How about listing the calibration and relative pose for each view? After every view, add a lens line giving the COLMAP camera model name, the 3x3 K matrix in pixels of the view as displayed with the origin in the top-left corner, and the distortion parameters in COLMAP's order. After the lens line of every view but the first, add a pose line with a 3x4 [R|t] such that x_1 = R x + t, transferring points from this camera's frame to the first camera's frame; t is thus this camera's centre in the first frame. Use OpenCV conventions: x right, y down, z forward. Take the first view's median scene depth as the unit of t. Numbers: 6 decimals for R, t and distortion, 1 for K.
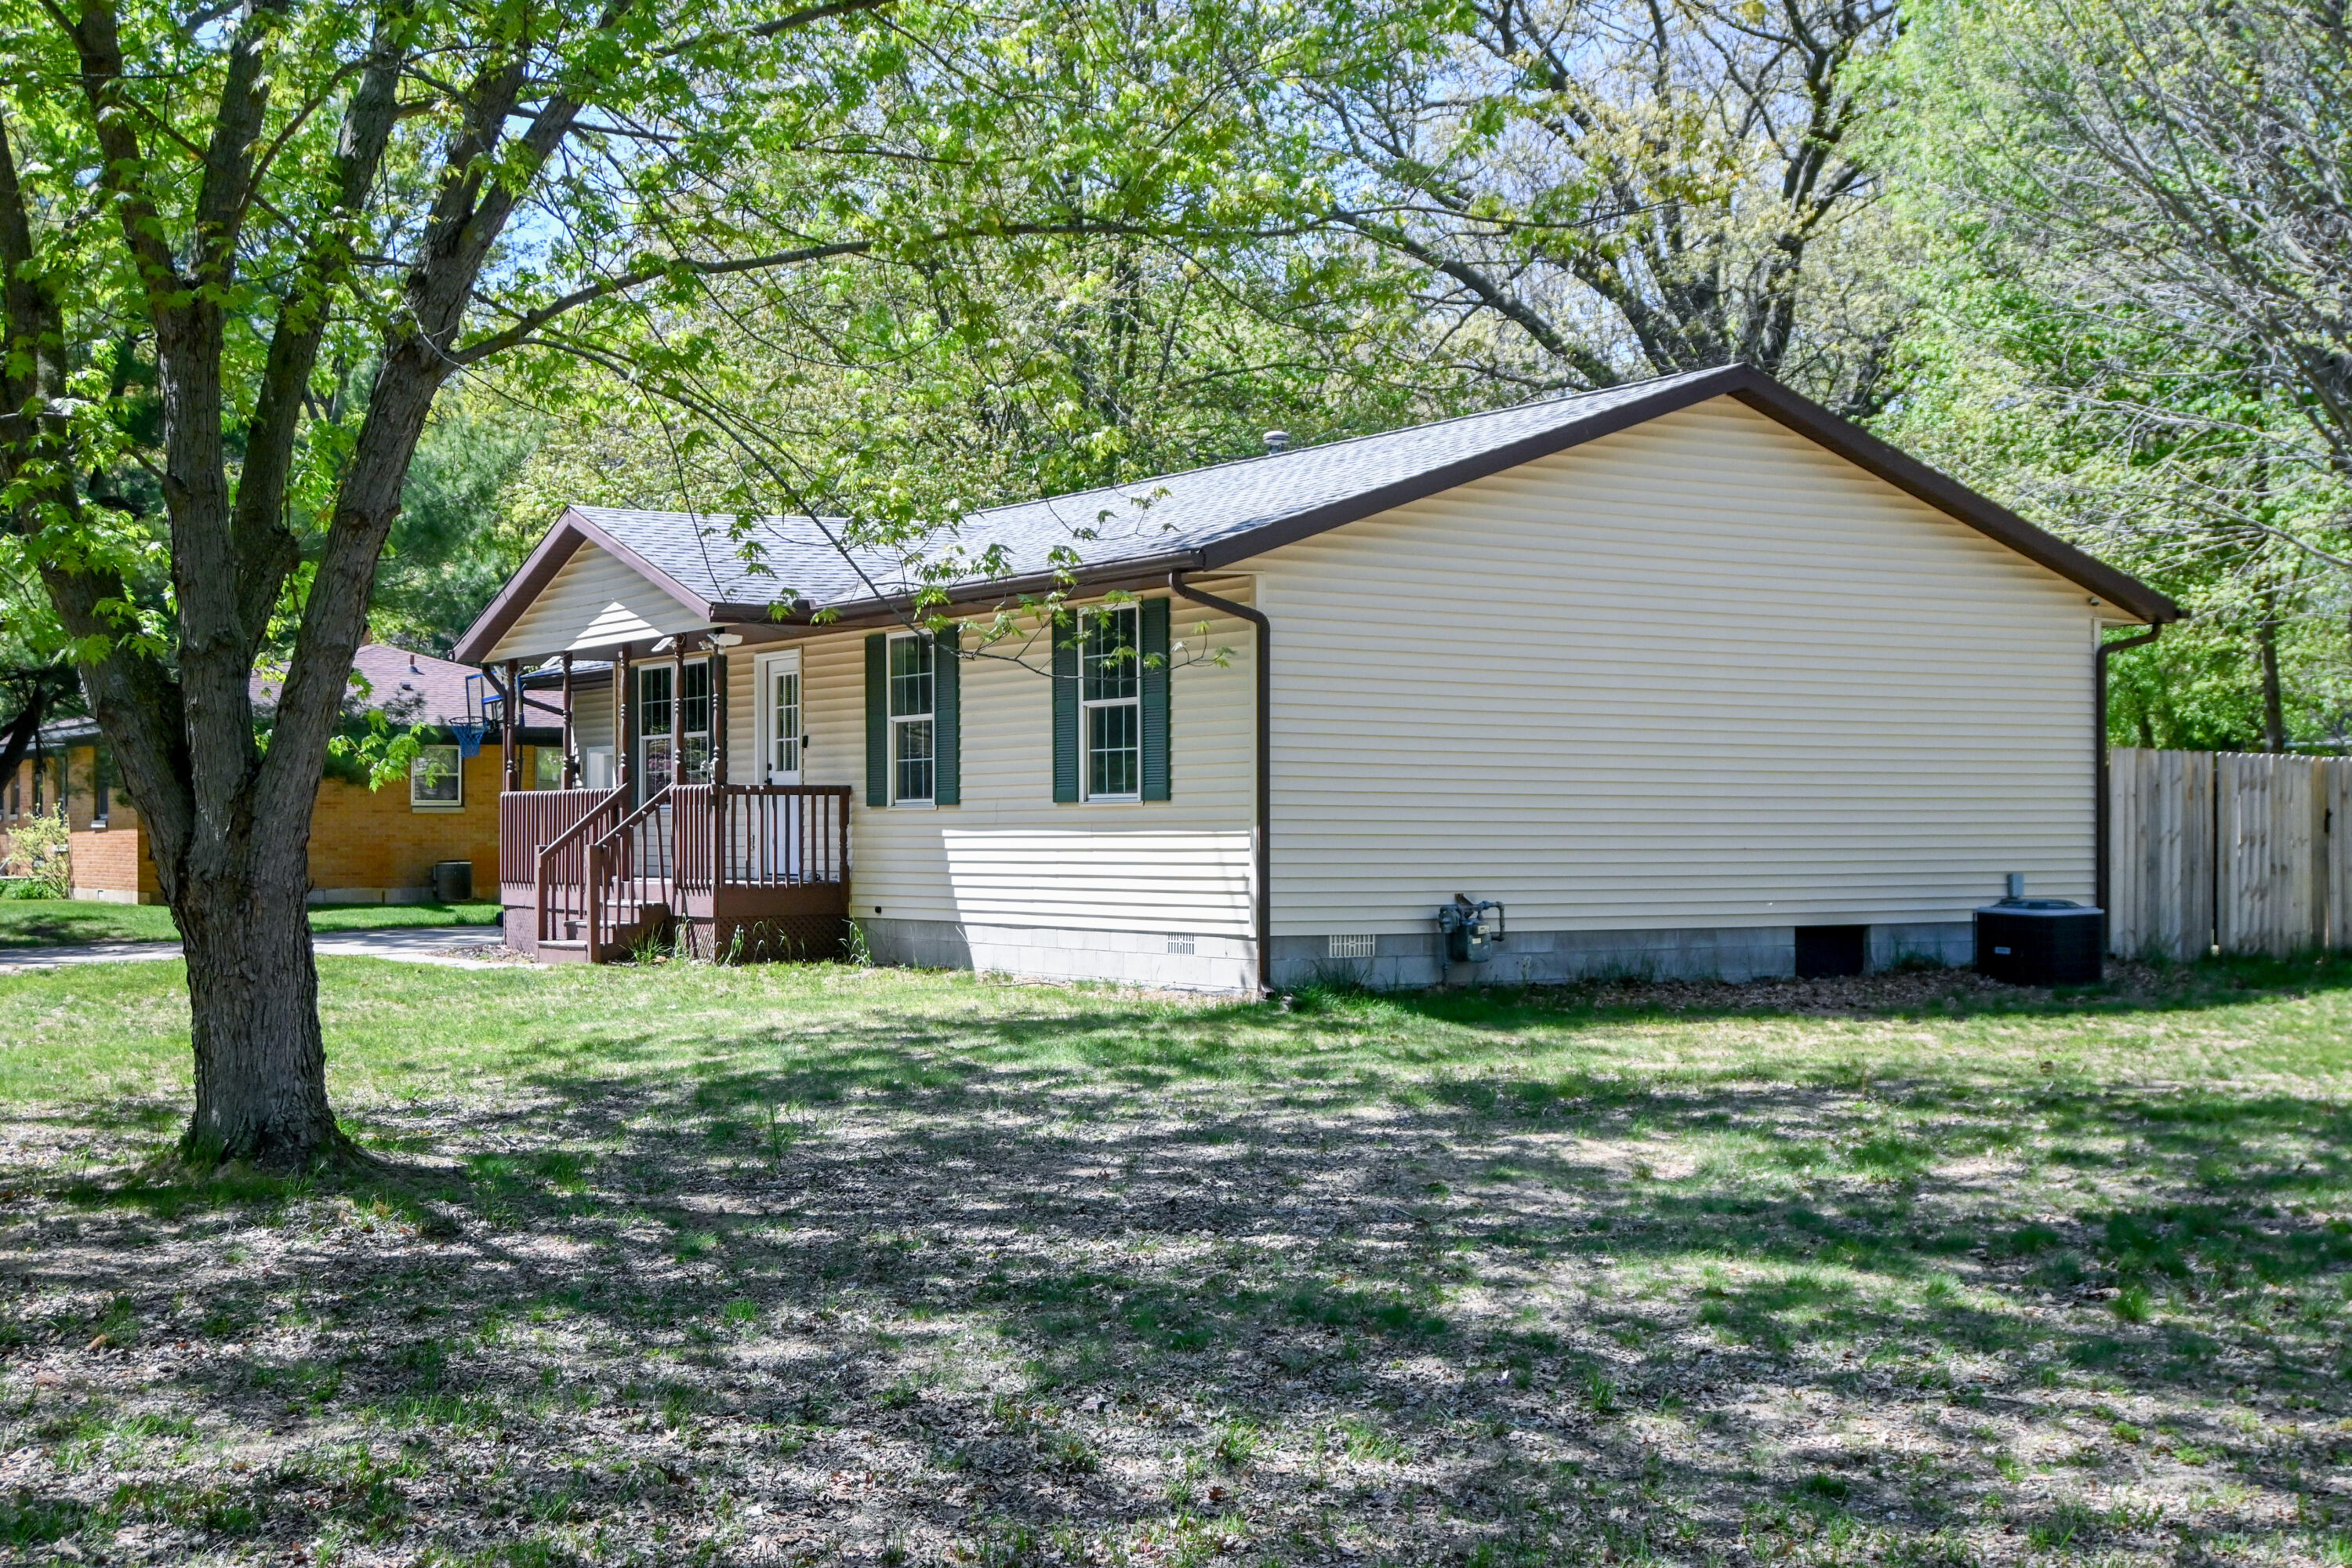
lens RADIAL K [[3051.6, 0, 1220.9], [0, 3051.6, 788.0], [0, 0, 1]] dist [0.010198, -0.016354]
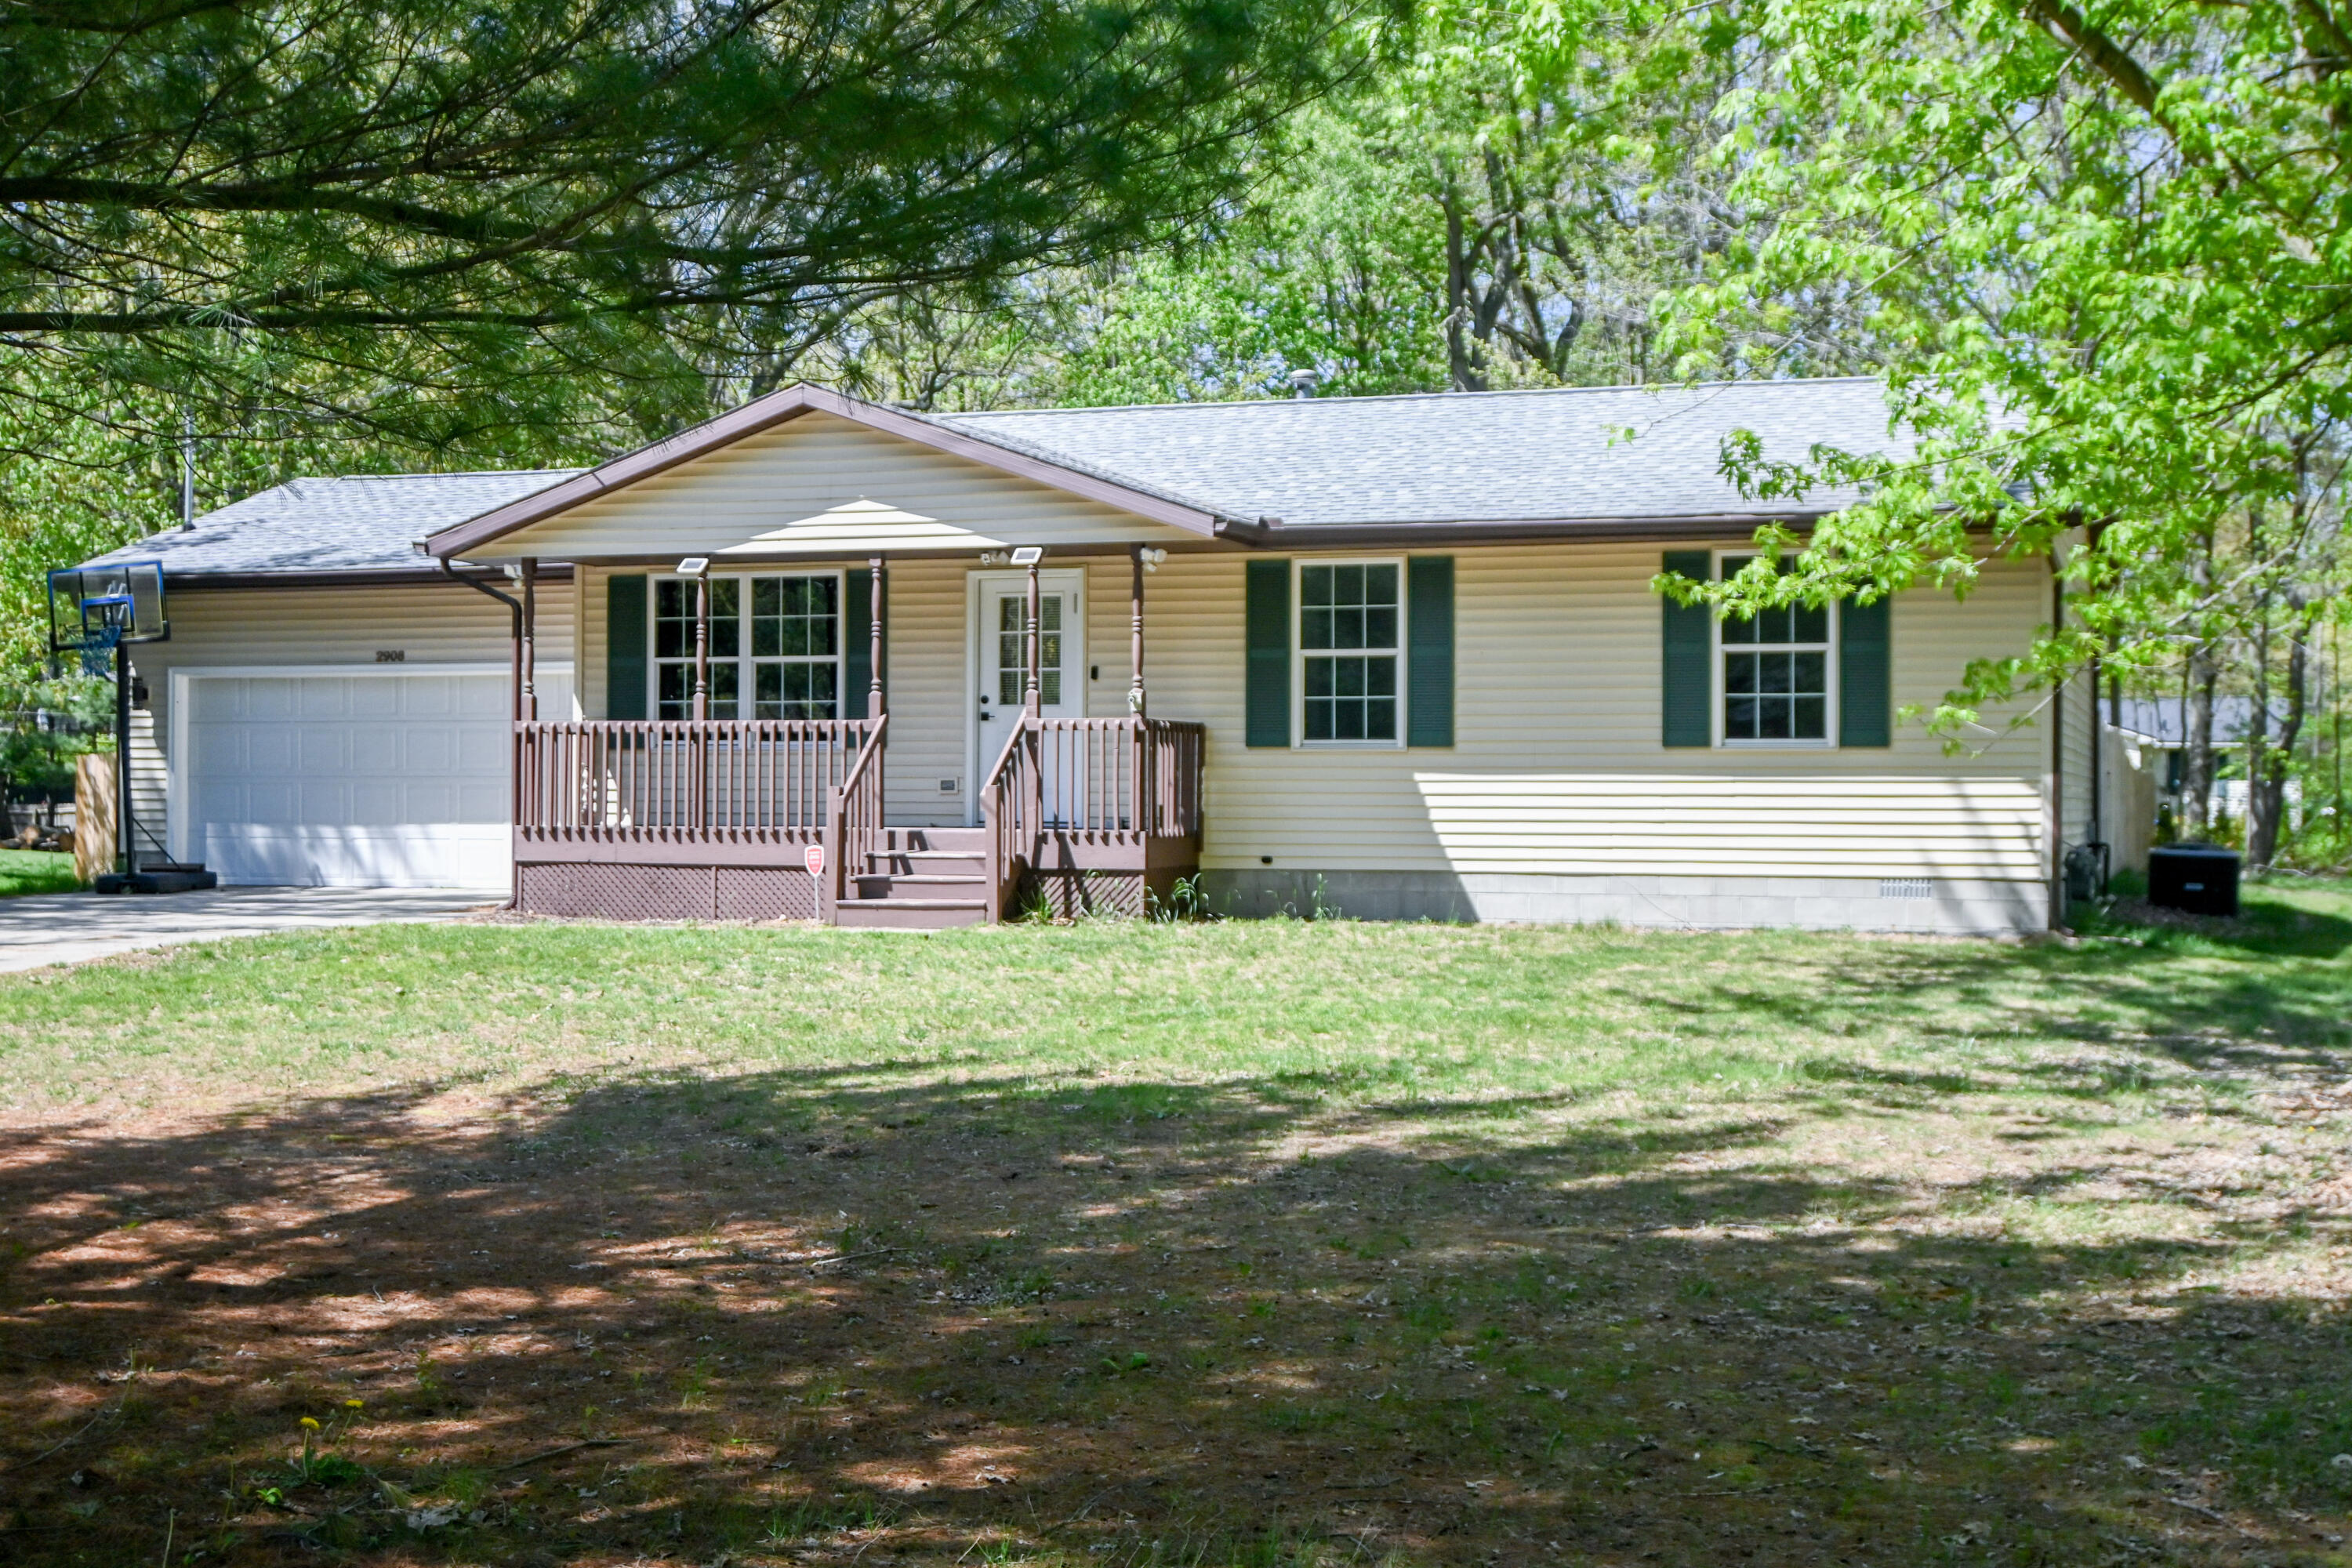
lens RADIAL K [[3123.3, 0, 1176.0], [0, 3123.3, 784.0], [0, 0, 1]] dist [-0.011870, -0.001691]
pose [[0.770774, 0.008916, 0.637046, -0.804923], [-0.017699, 0.999816, 0.007422, 0.011744], [-0.636863, -0.016996, 0.770790, 0.324138]]
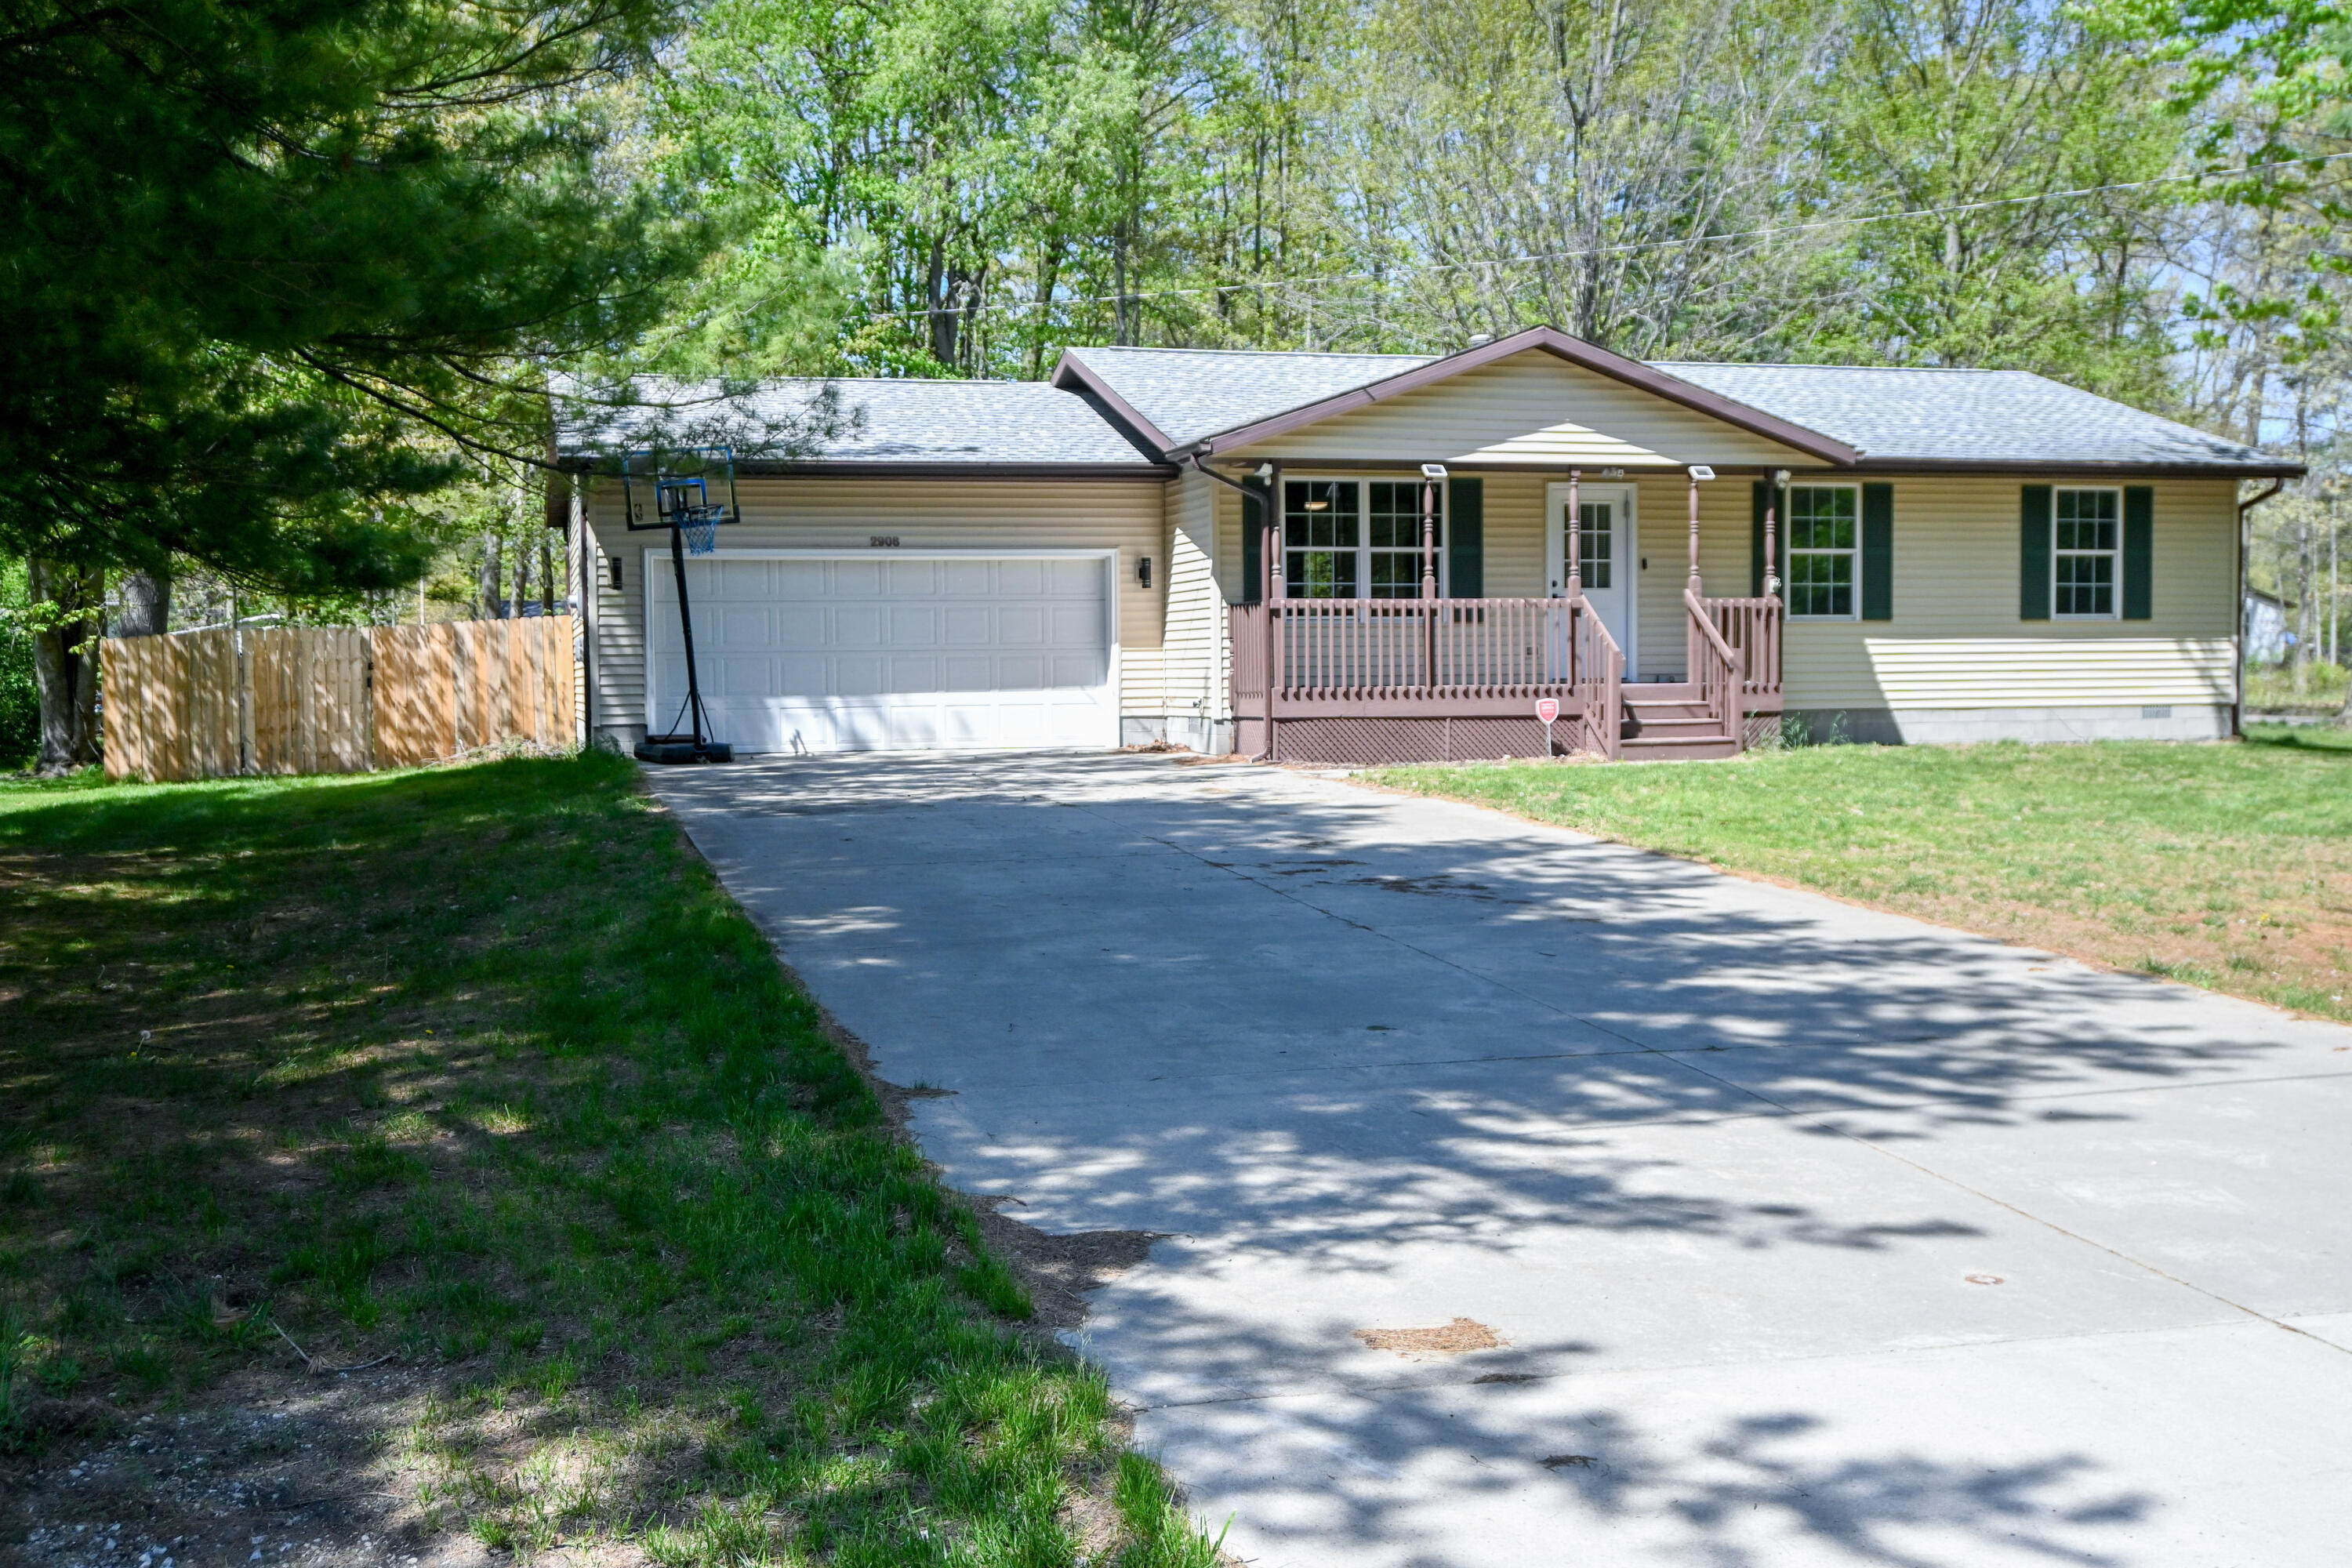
lens RADIAL K [[2268.6, 0, 1176.0], [0, 2268.6, 784.0], [0, 0, 1]] dist [-0.006211, -0.020468]
pose [[0.307973, -0.051536, 0.949998, -1.176797], [-0.010162, 0.998297, 0.057450, 0.024267], [-0.951341, -0.027347, 0.306925, 1.039636]]
